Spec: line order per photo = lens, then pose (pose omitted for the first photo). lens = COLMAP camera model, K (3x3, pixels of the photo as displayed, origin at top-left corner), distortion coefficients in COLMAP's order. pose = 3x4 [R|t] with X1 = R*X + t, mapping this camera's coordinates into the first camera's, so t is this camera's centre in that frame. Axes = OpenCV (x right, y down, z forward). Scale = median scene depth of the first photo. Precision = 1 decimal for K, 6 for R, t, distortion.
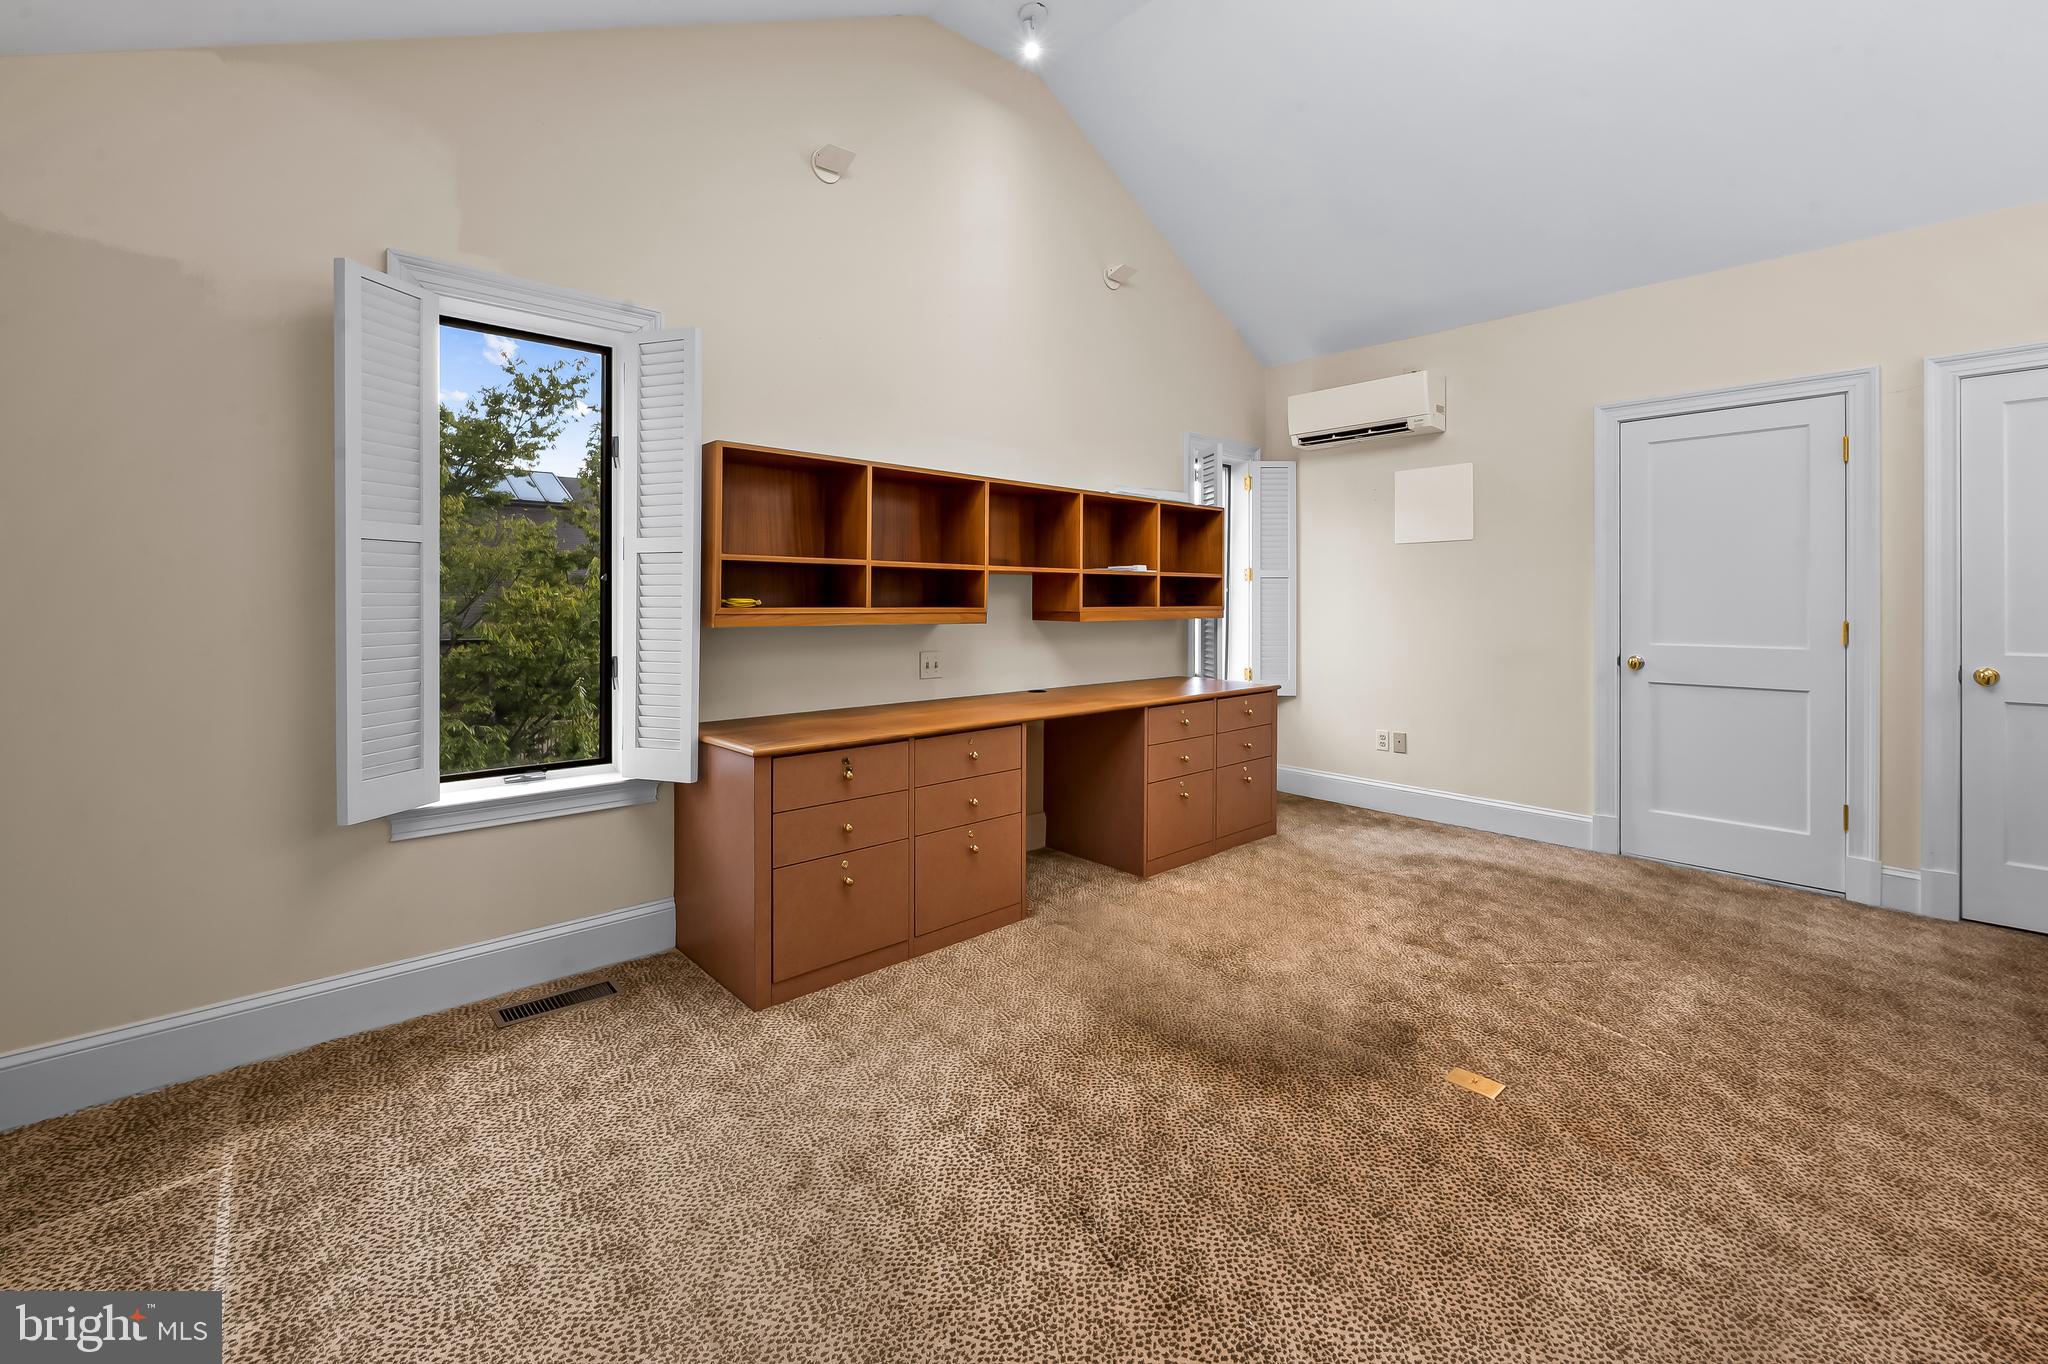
lens RADIAL K [[844.4, 0, 996.8], [0, 844.4, 615.0], [0, 0, 1]] dist [-0.007804, -0.000460]
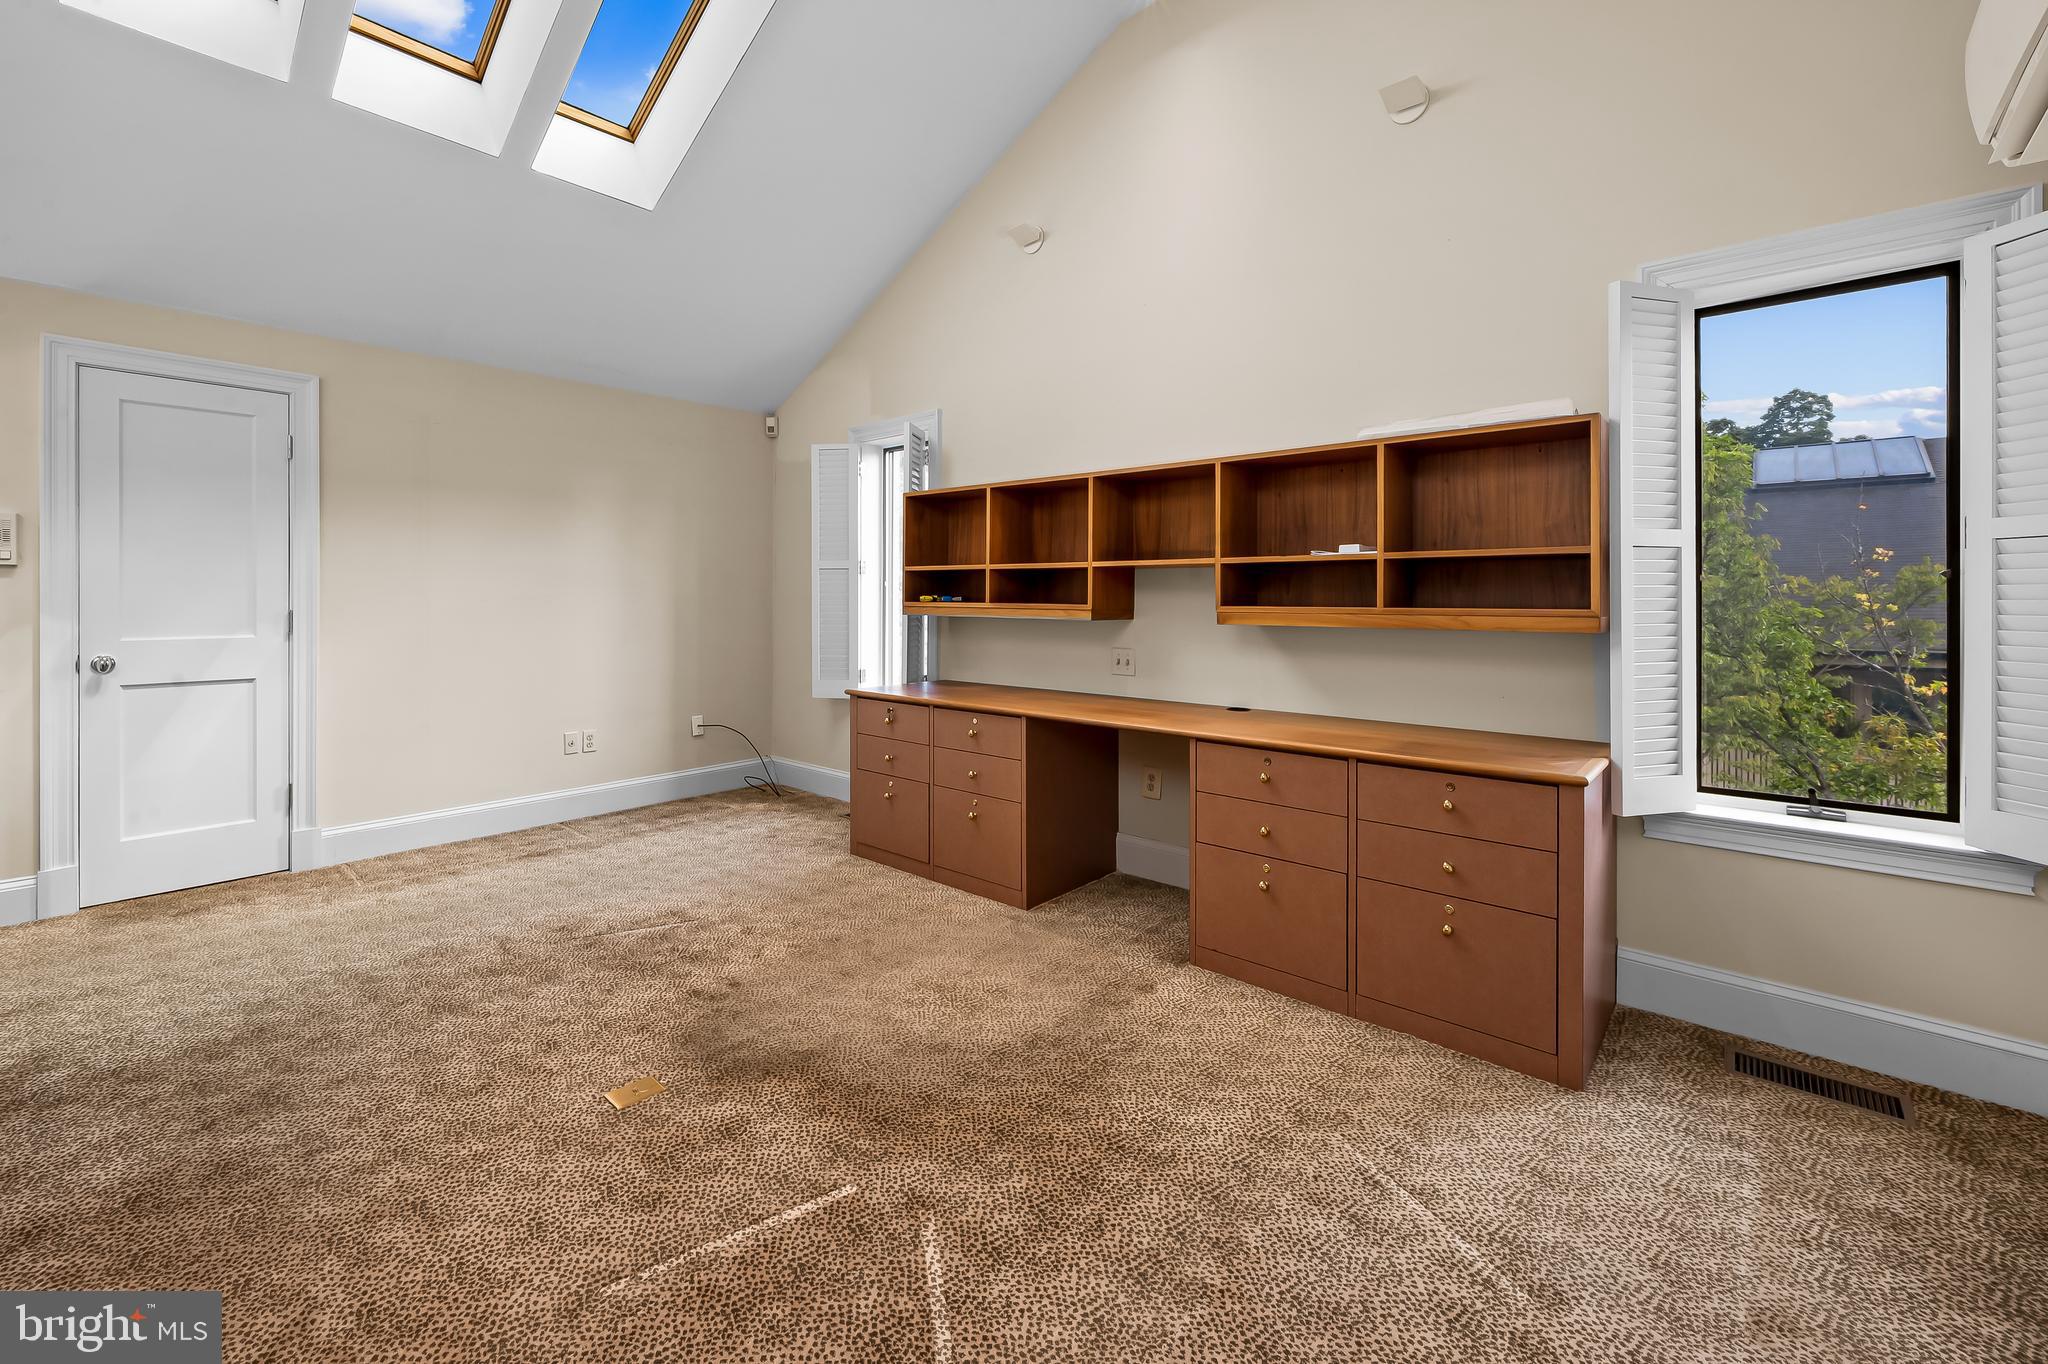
lens RADIAL K [[844.4, 0, 1000.0], [0, 844.4, 588.6], [0, 0, 1]] dist [-0.007804, -0.000460]
pose [[0.105766, -0.008763, -0.994352, 0.898579], [-0.014277, 0.999845, -0.010330, -0.015013], [0.994289, 0.015289, 0.105625, 0.736518]]
